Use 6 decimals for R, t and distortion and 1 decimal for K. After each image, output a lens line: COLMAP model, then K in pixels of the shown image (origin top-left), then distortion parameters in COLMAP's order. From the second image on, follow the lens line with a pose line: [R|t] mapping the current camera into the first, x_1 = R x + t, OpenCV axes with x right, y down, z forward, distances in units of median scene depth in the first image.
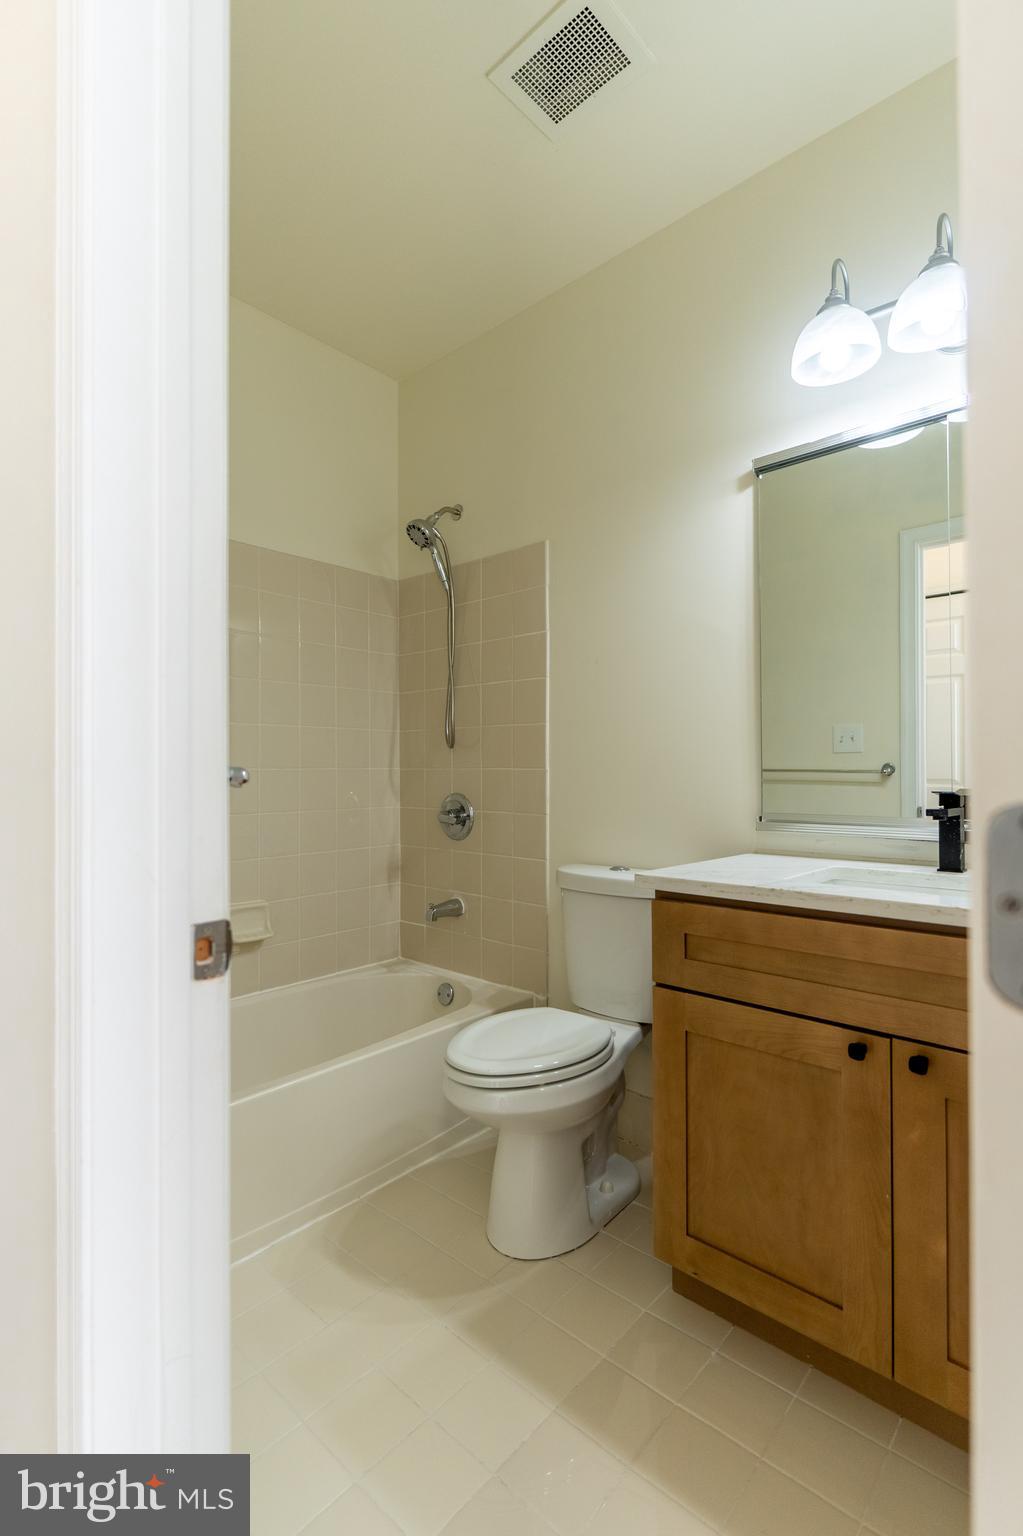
lens RADIAL K [[705.4, 0, 512.3], [0, 705.4, 770.2], [0, 0, 1]] dist [-0.012256, 0.000880]
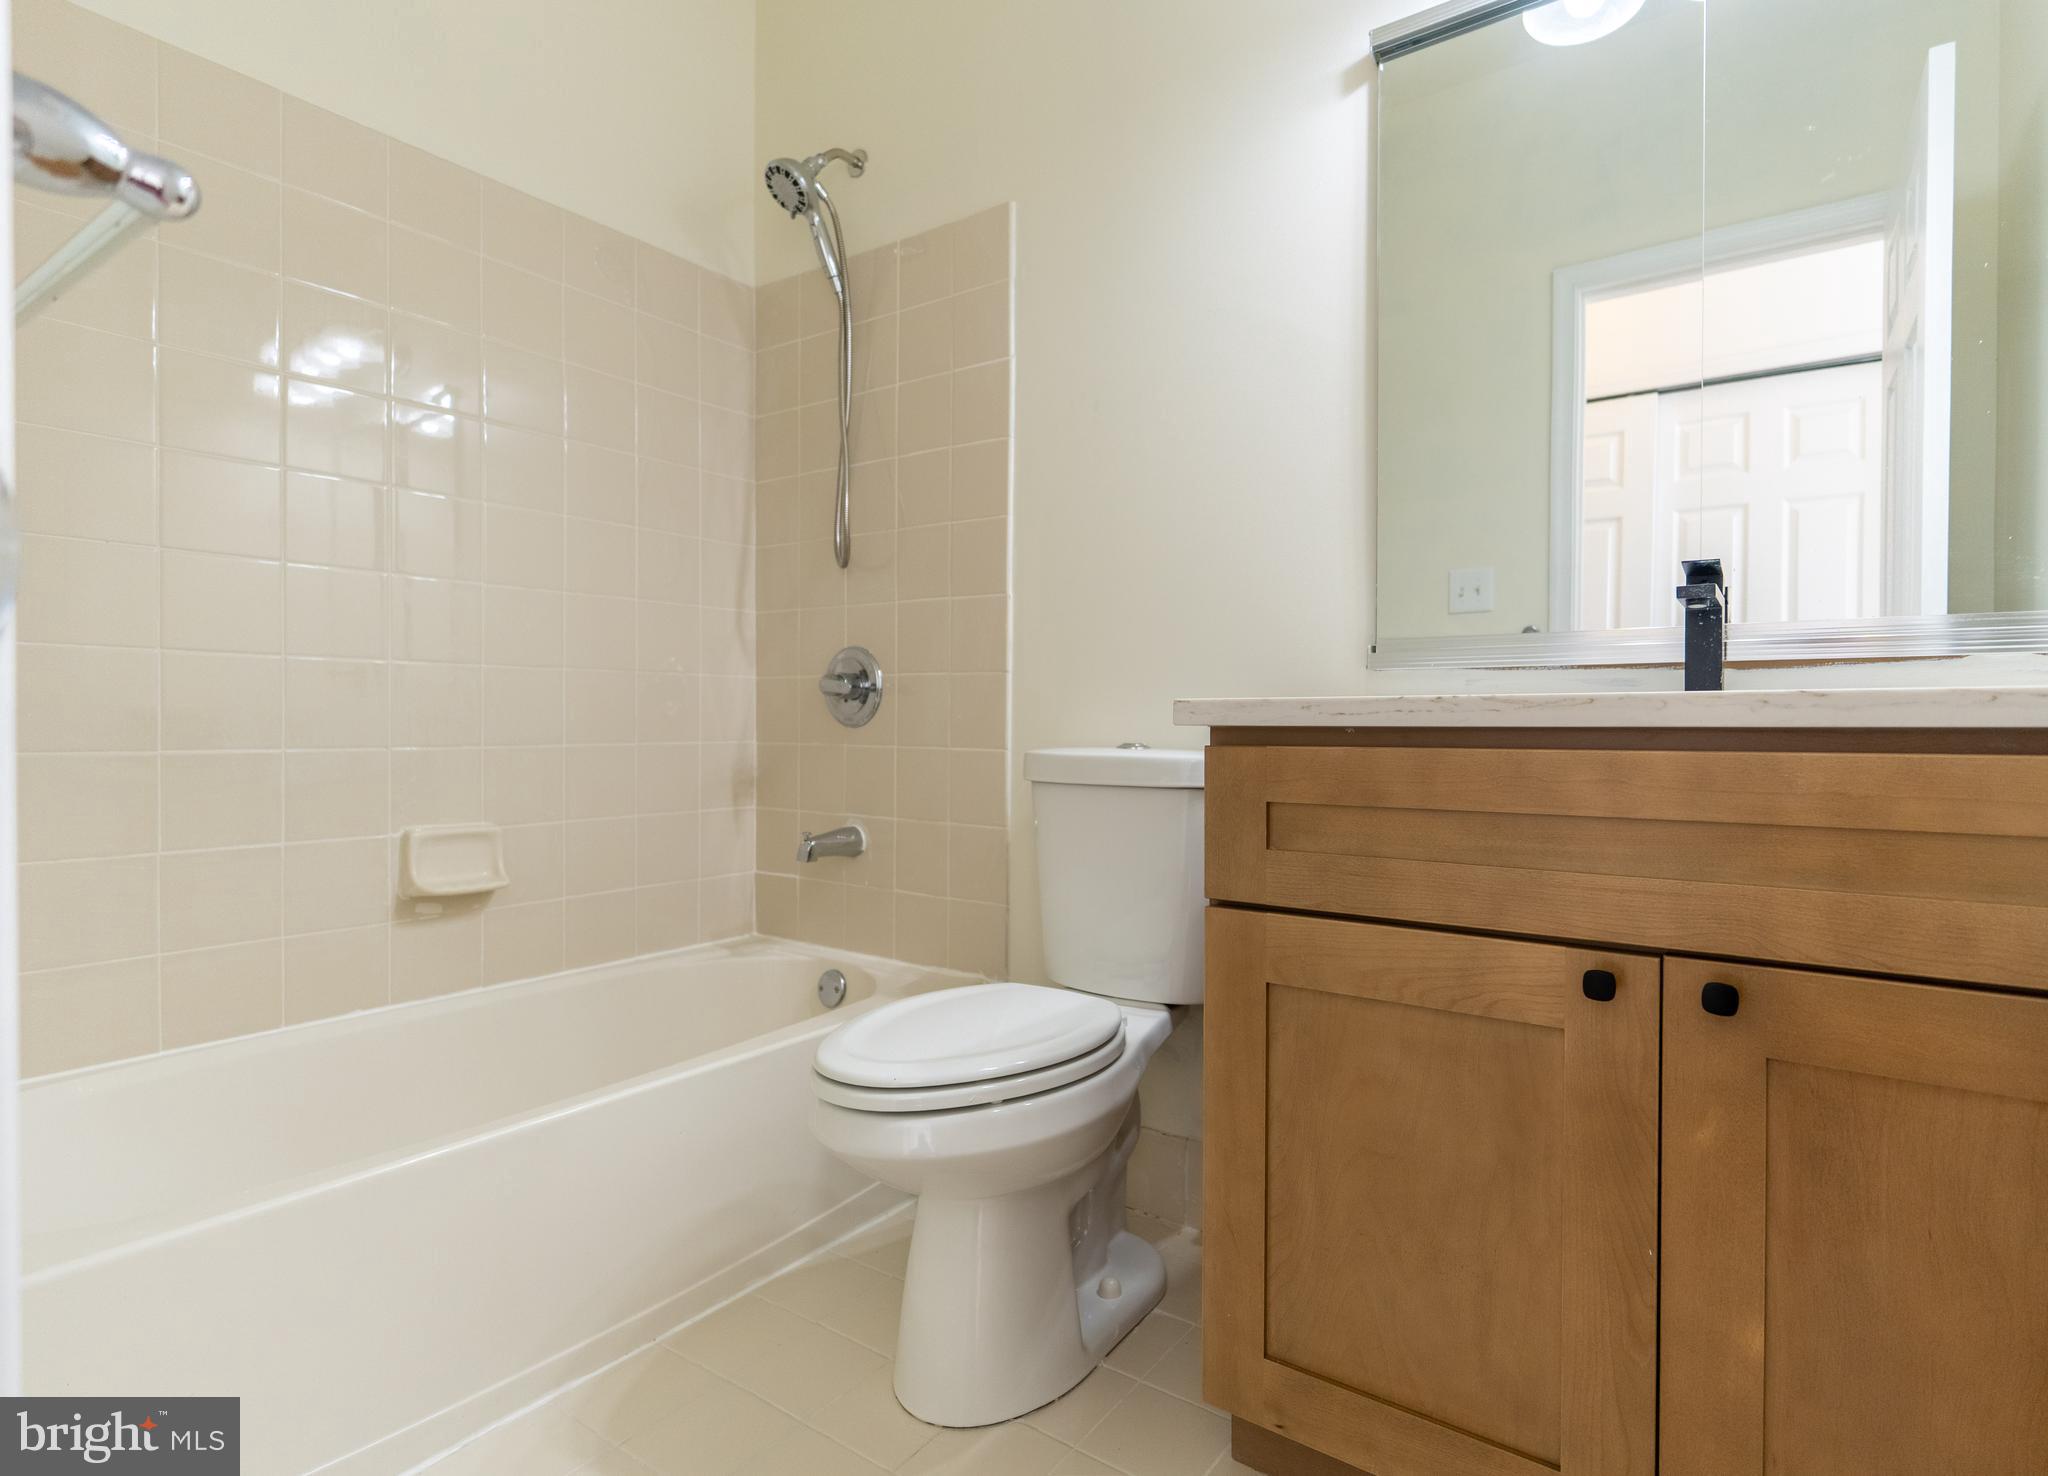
lens RADIAL K [[1037.7, 0, 1110.5], [0, 1037.7, 723.9], [0, 0, 1]] dist [-0.013716, 0.000662]
pose [[0.988813, 0.007196, 0.148986, 0.006296], [-0.010267, 0.999750, 0.019855, 0.112497], [-0.148806, -0.021163, 0.988640, 0.169591]]
